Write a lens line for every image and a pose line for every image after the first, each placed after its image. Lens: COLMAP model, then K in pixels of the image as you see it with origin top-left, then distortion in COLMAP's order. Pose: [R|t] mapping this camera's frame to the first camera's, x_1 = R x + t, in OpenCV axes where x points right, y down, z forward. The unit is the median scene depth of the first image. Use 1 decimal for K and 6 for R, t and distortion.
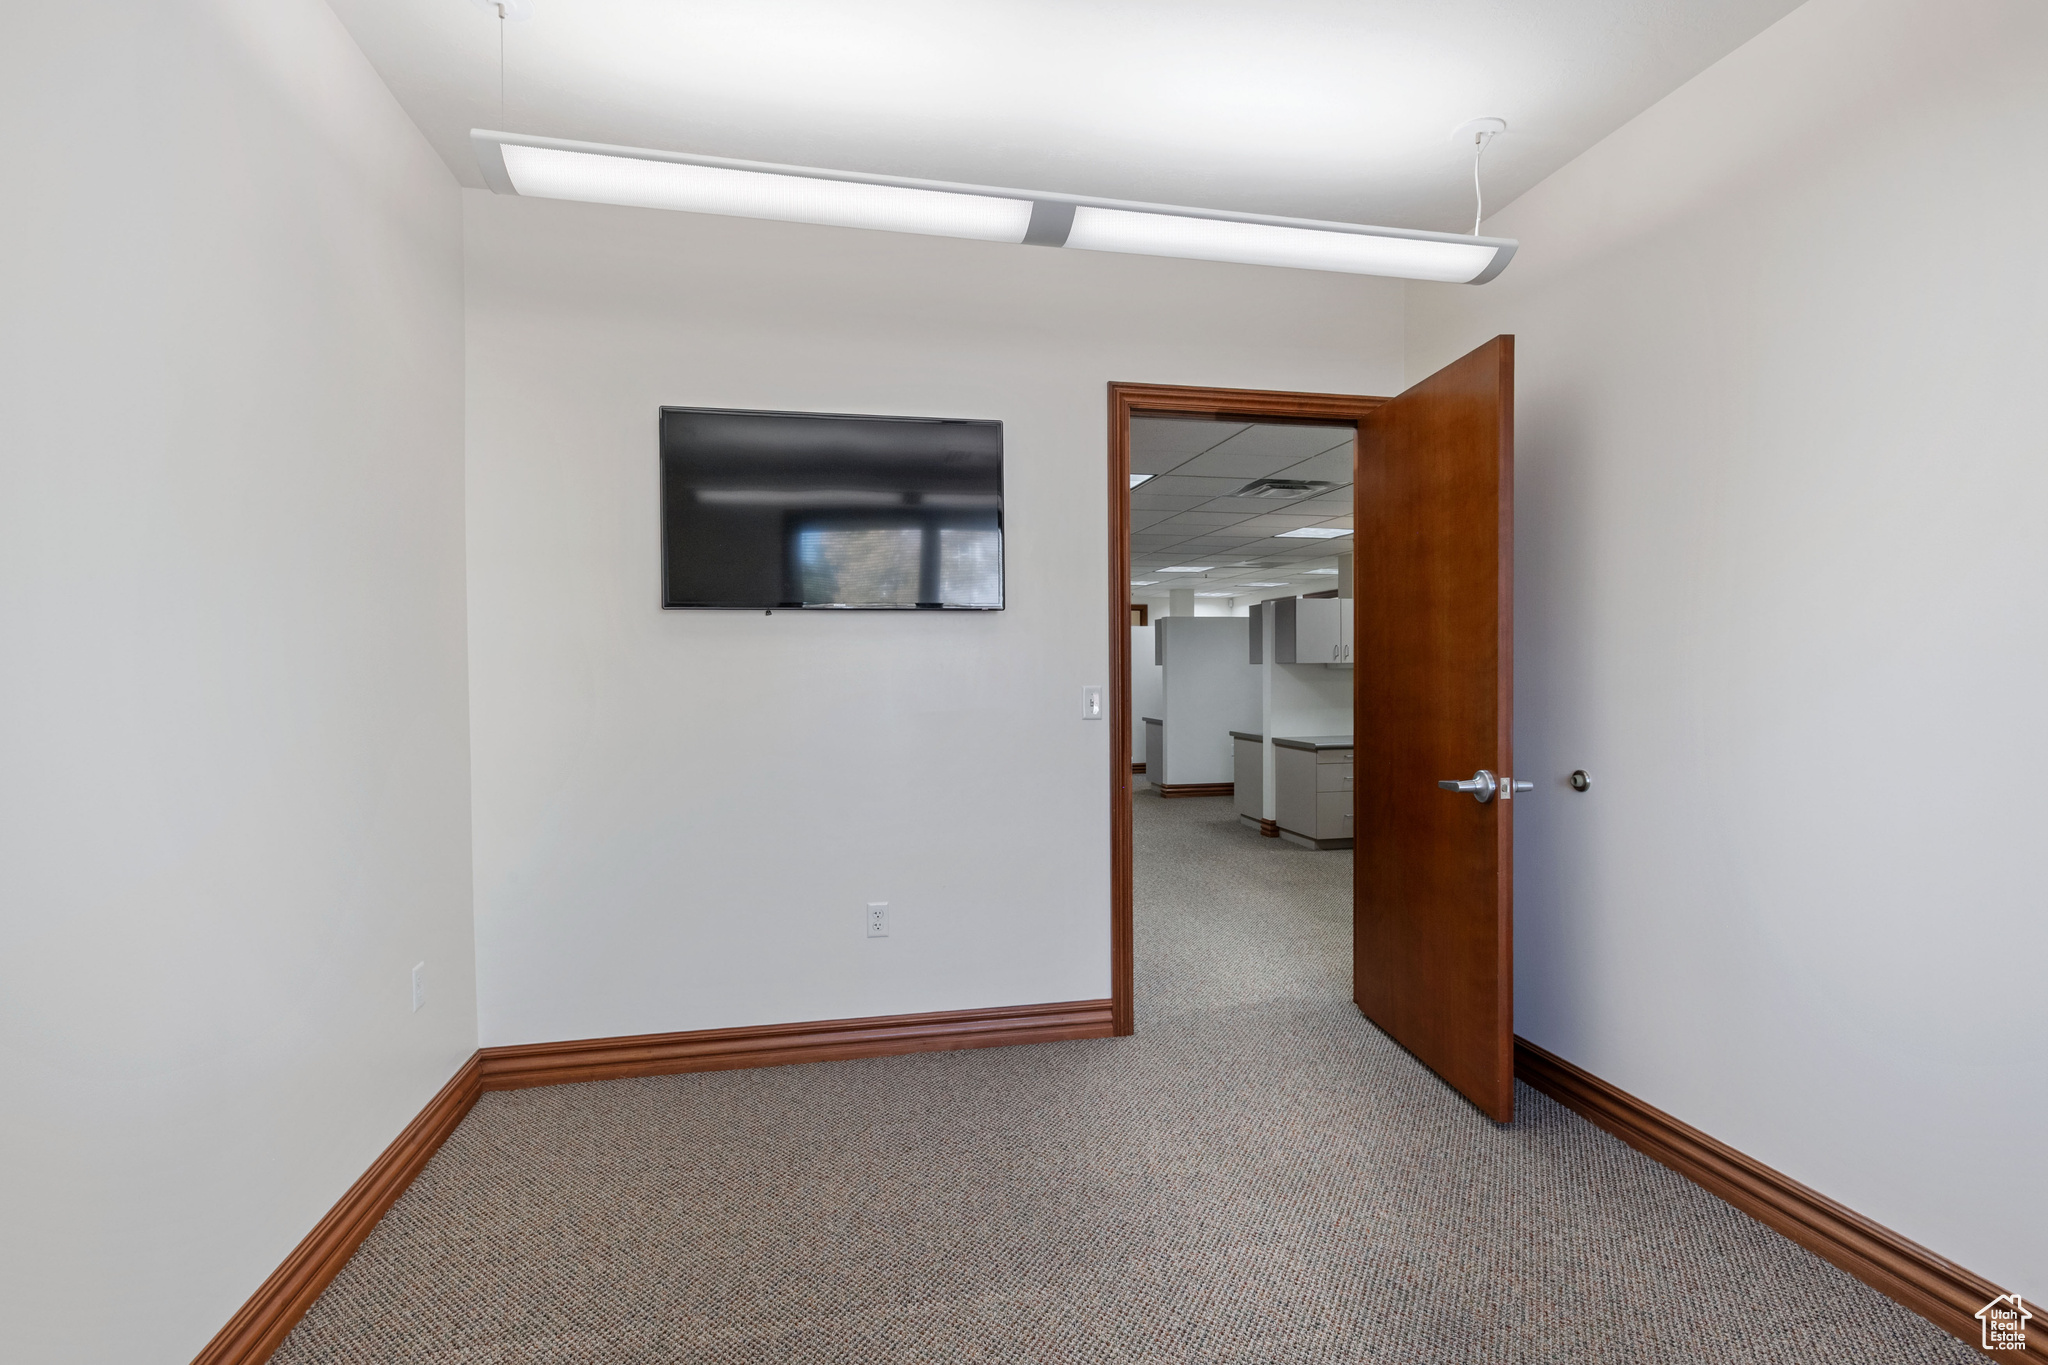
lens RADIAL K [[963.2, 0, 1030.2], [0, 963.2, 679.2], [0, 0, 1]] dist [0.005825, 0.001135]
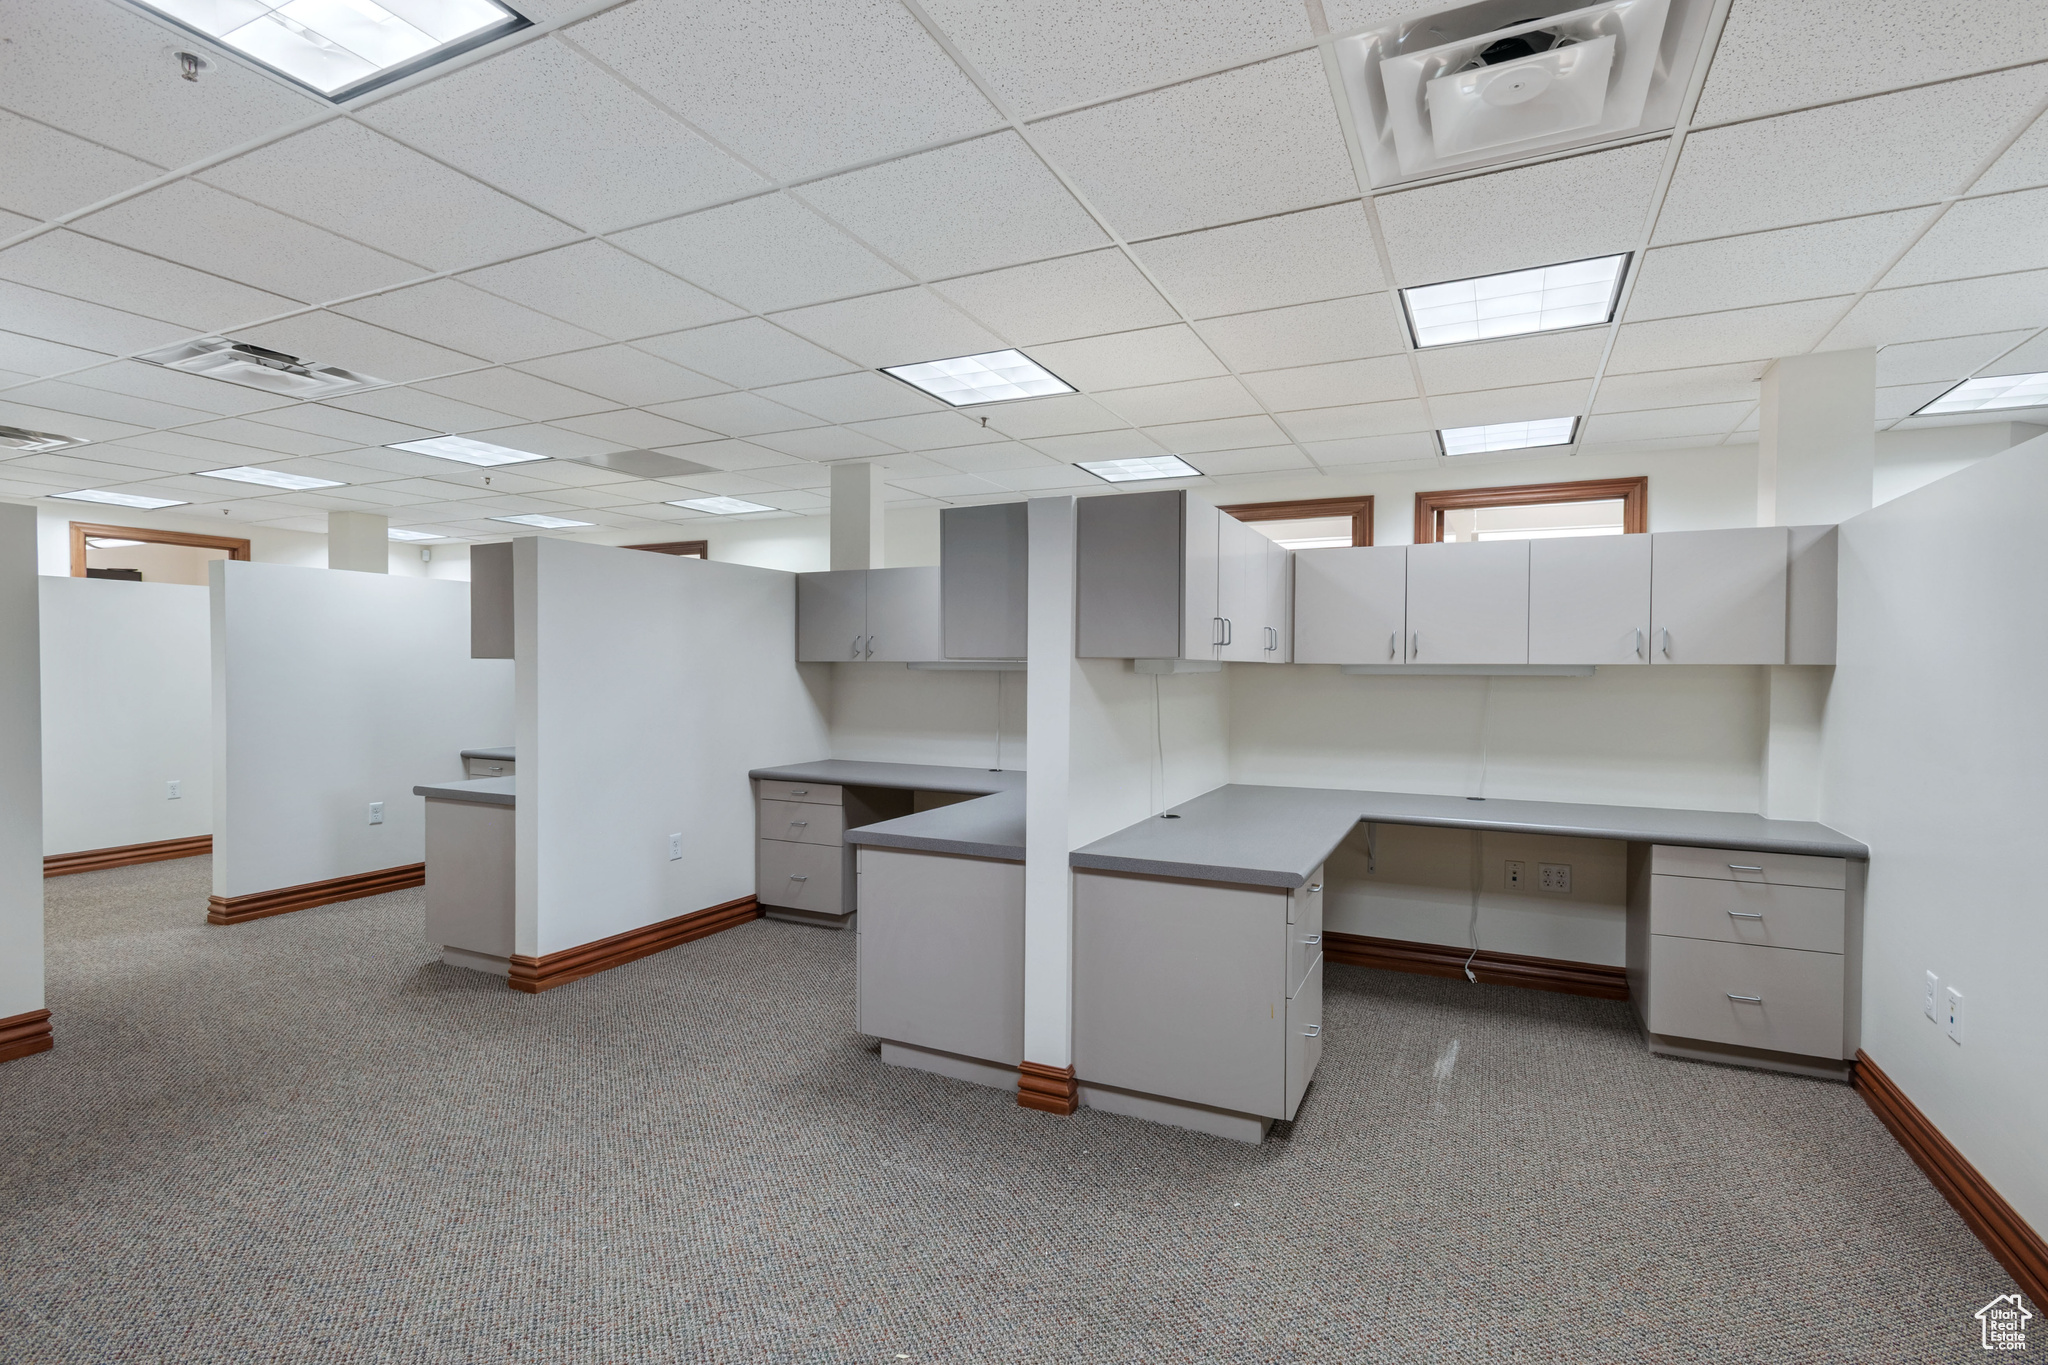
lens RADIAL K [[963.2, 0, 1025.5], [0, 963.2, 691.6], [0, 0, 1]] dist [0.005825, 0.001135]
pose [[0.617629, 0.004633, 0.786456, -0.048748], [-0.009184, 0.999957, 0.001321, -0.003749], [-0.786416, -0.008038, 0.617645, 0.586733]]
